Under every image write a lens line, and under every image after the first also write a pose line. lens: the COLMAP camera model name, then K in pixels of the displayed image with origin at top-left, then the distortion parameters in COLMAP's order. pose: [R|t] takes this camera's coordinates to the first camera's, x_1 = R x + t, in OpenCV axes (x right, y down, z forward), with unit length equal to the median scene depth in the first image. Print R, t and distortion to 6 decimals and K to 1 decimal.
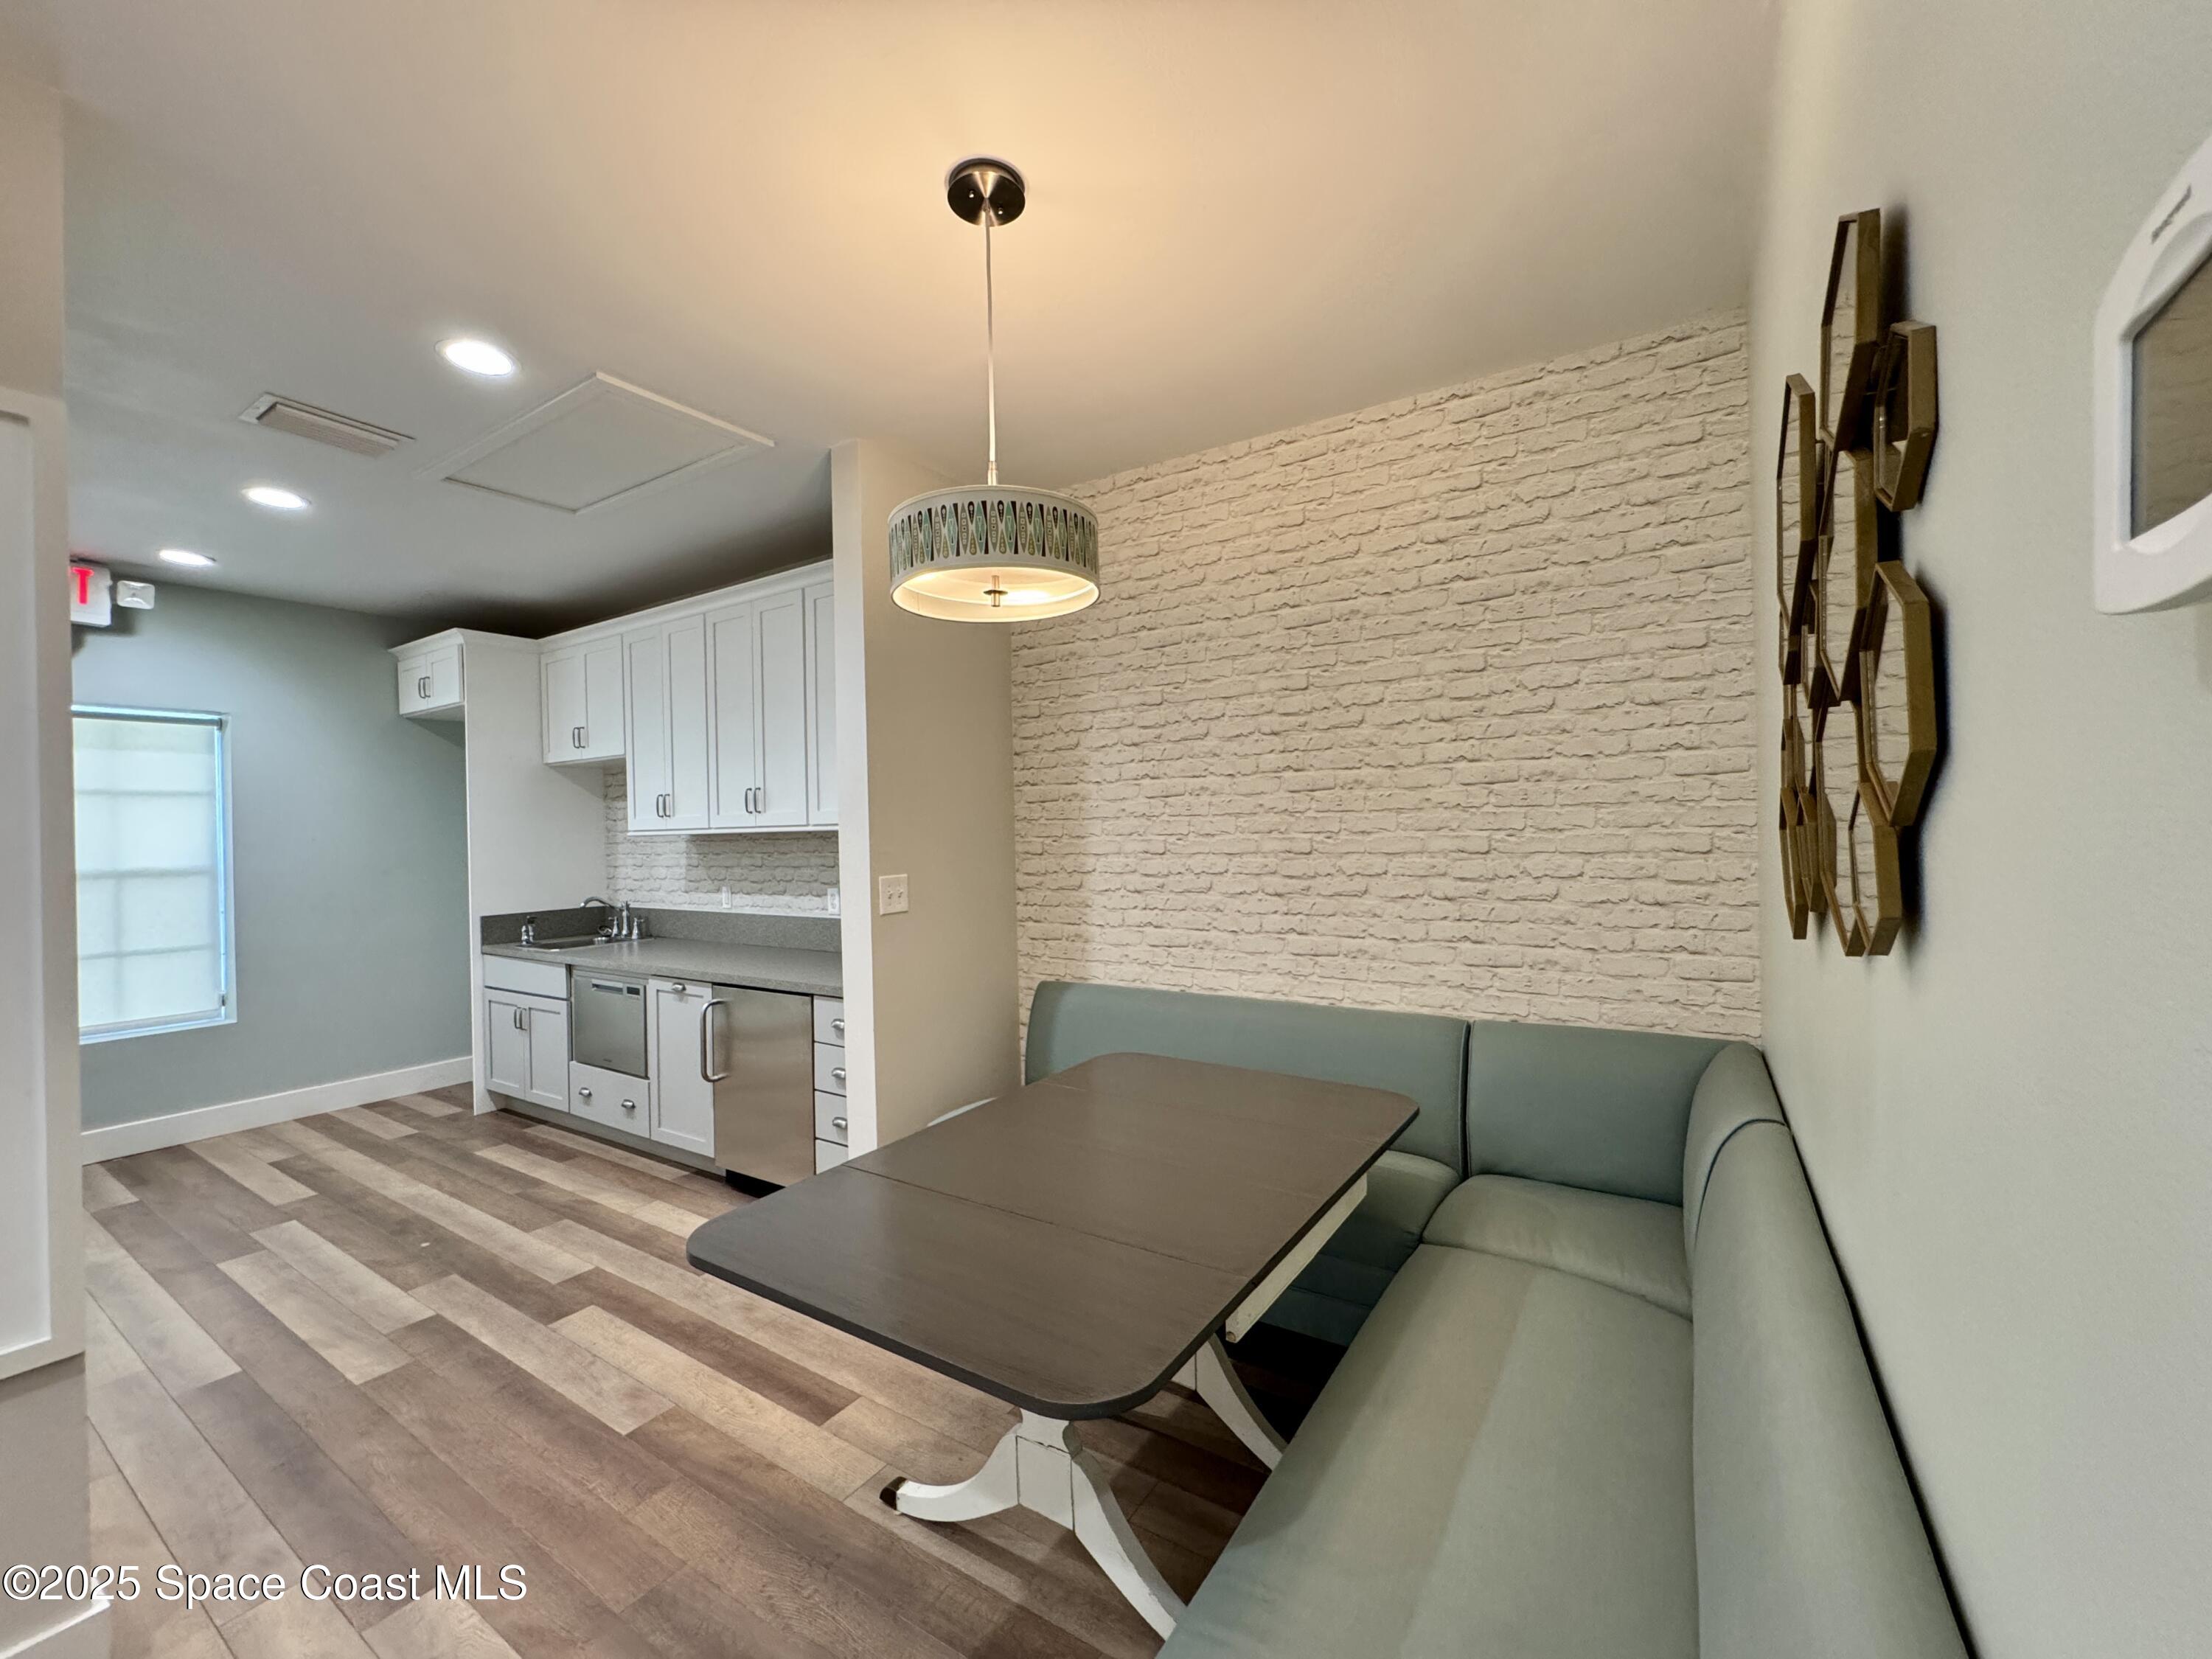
lens RADIAL K [[888.1, 0, 1105.3], [0, 888.1, 828.6], [0, 0, 1]] dist [-0.003428, 0.000114]
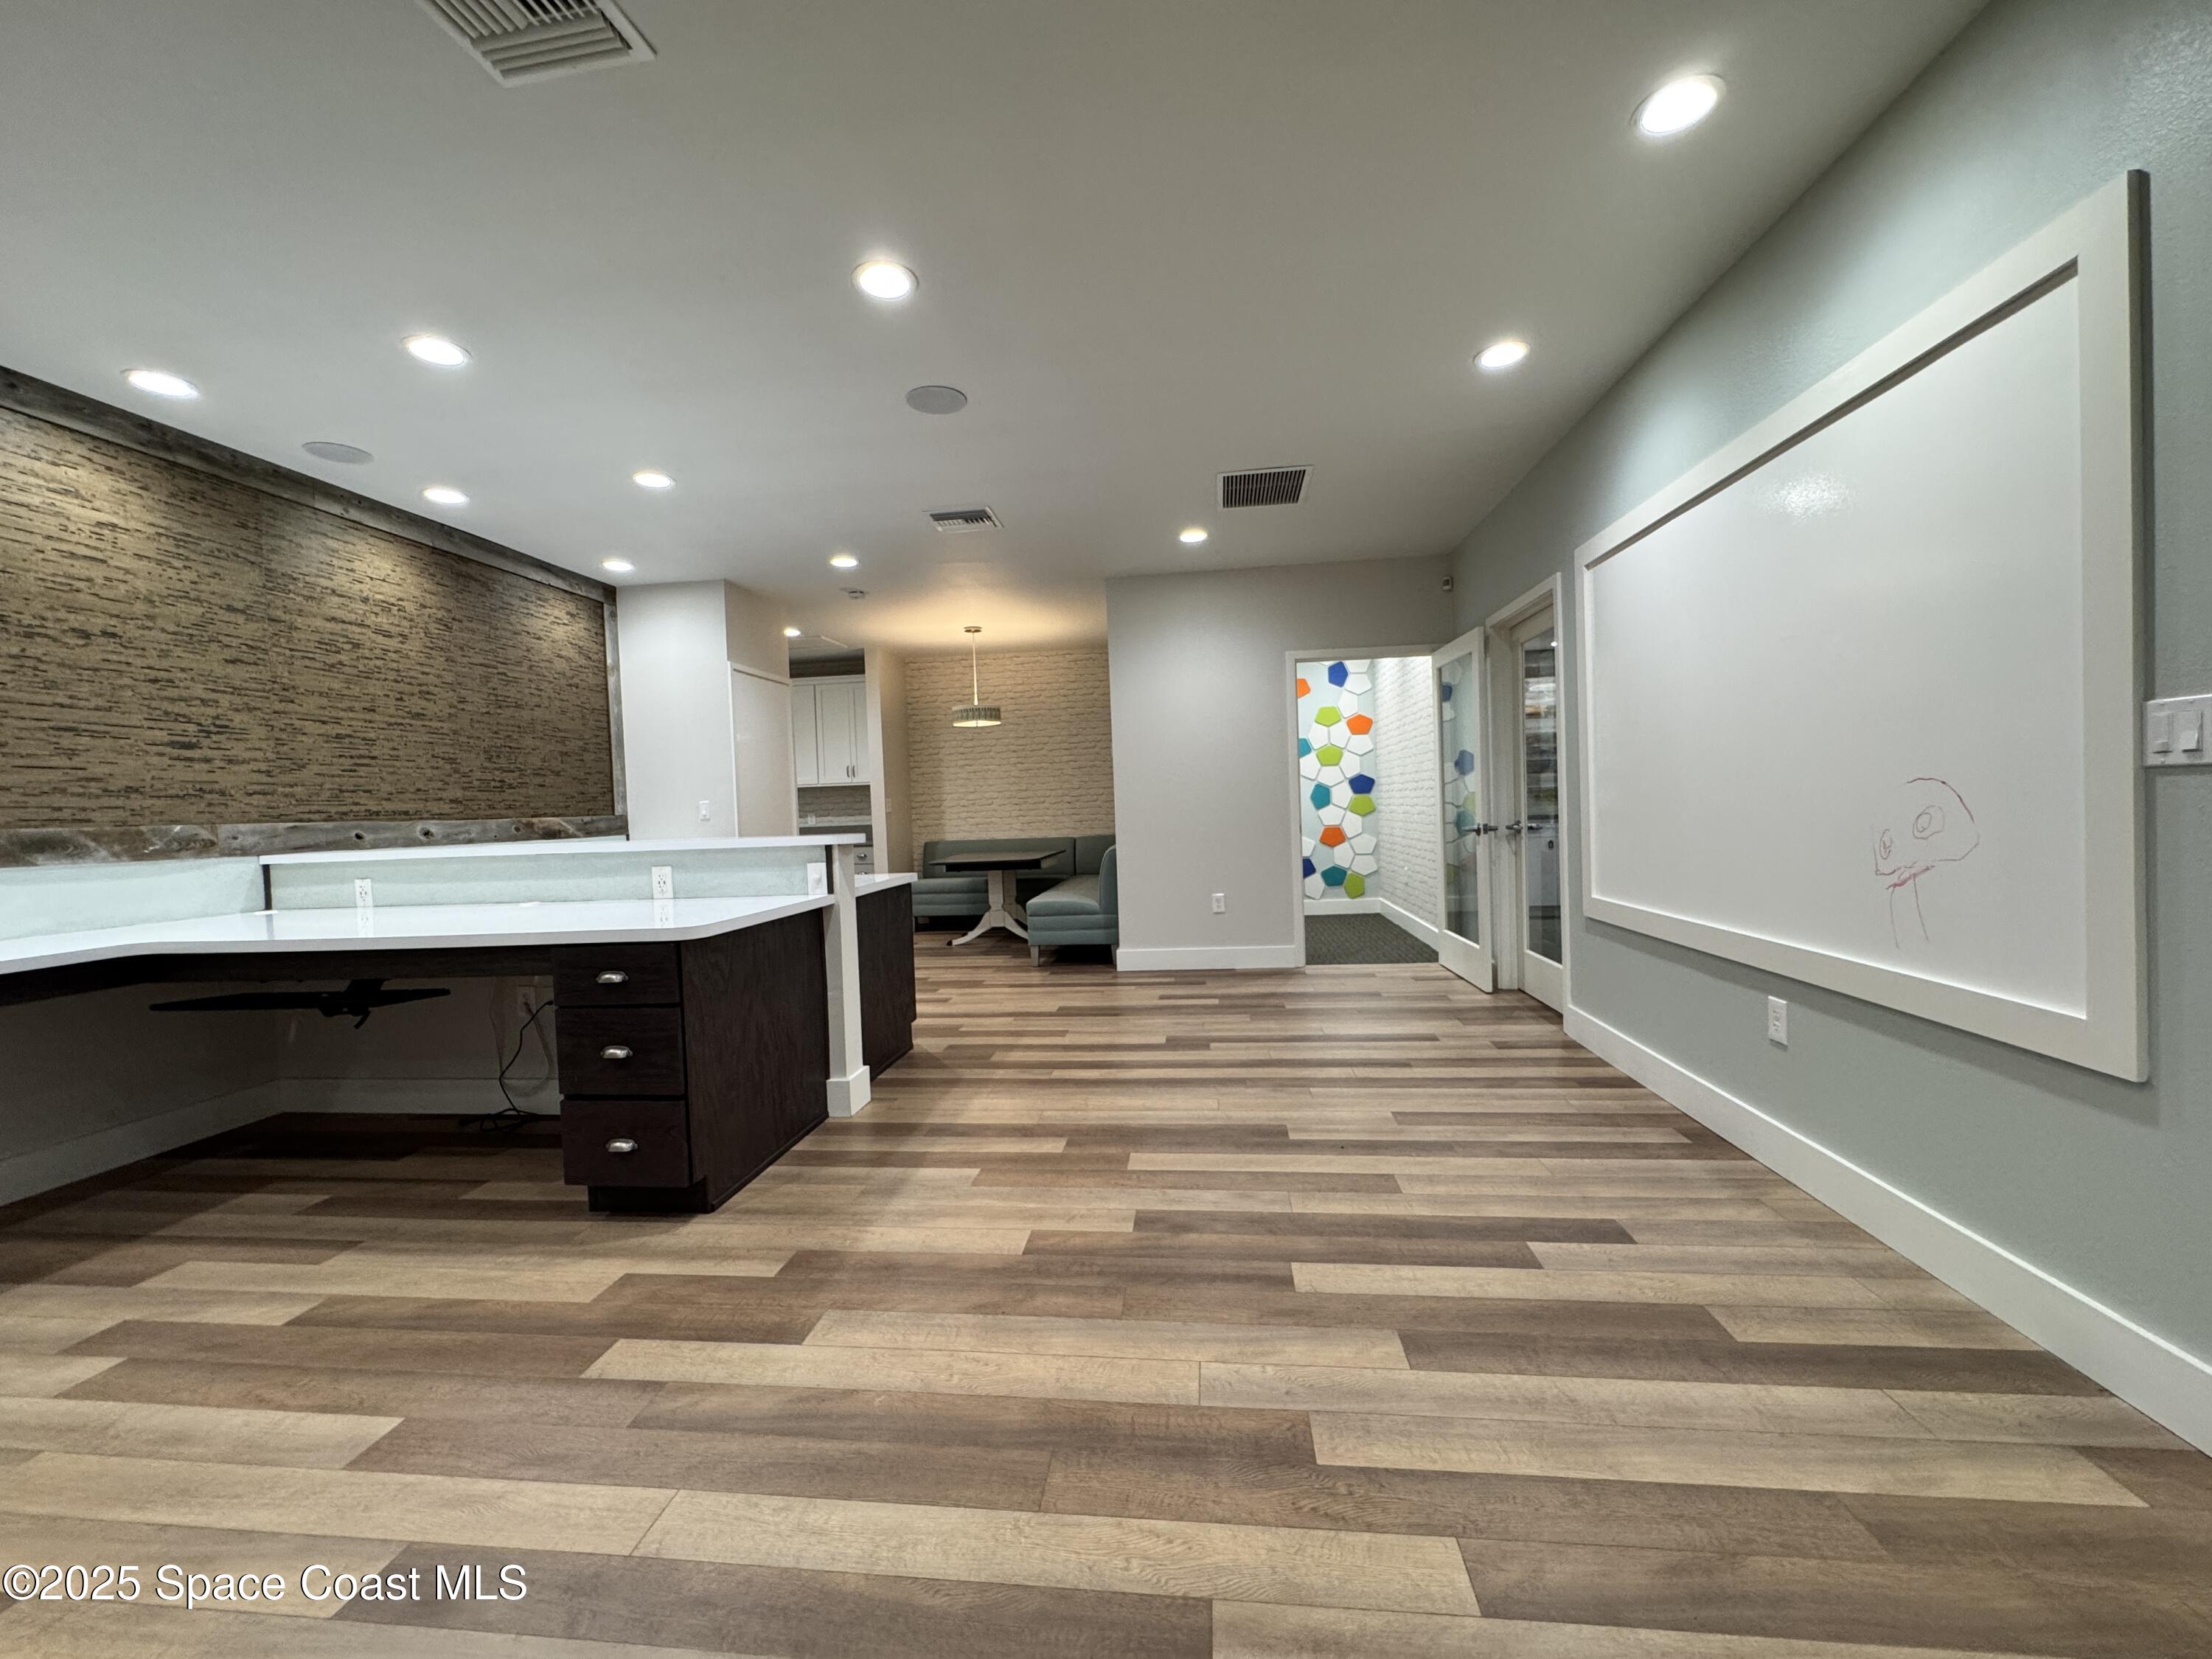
lens RADIAL K [[889.4, 0, 1104.9], [0, 889.4, 830.3], [0, 0, 1]] dist [-0.002789, -0.000202]
pose [[0.896517, -0.022606, 0.442432, -0.819468], [0.015289, 0.999681, 0.020098, 0.098632], [-0.442745, -0.011254, 0.896577, -1.737487]]
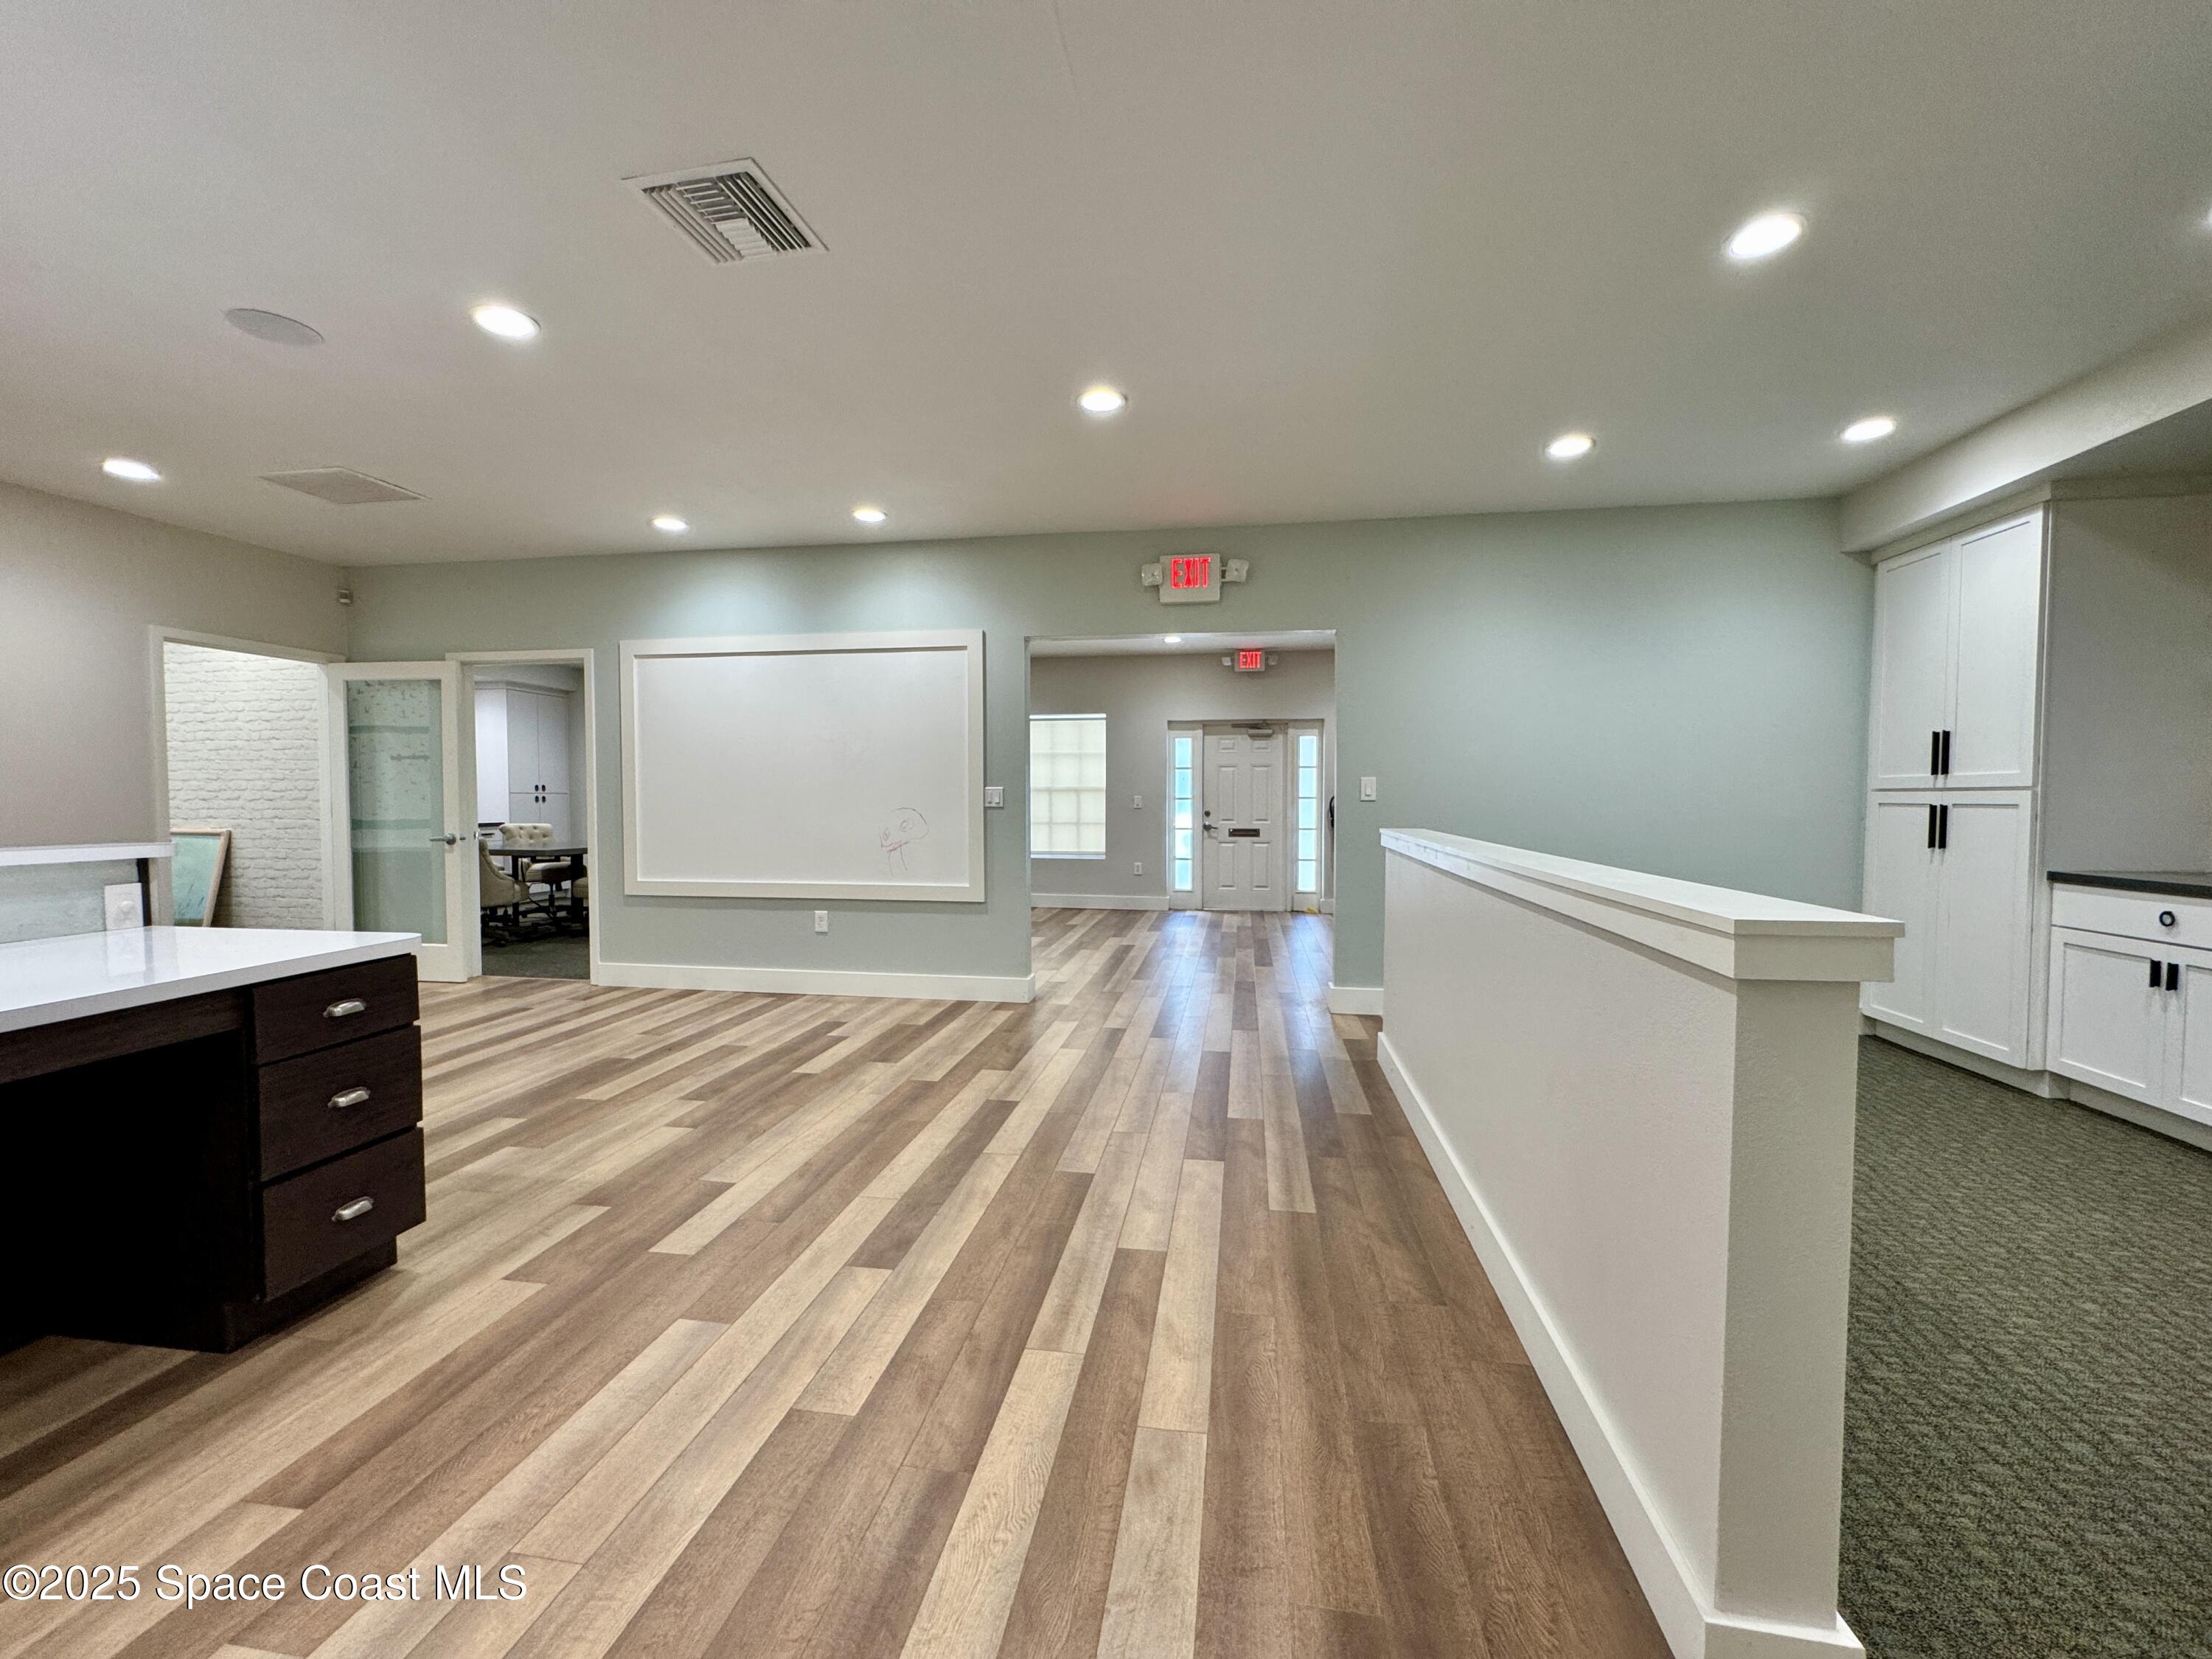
lens RADIAL K [[888.1, 0, 1105.3], [0, 888.1, 828.6], [0, 0, 1]] dist [-0.003428, 0.000114]
pose [[-0.405729, -0.009427, 0.913945, -1.674024], [0.005977, 0.999898, 0.012967, 0.102203], [-0.913974, 0.010724, -0.405631, -1.094335]]
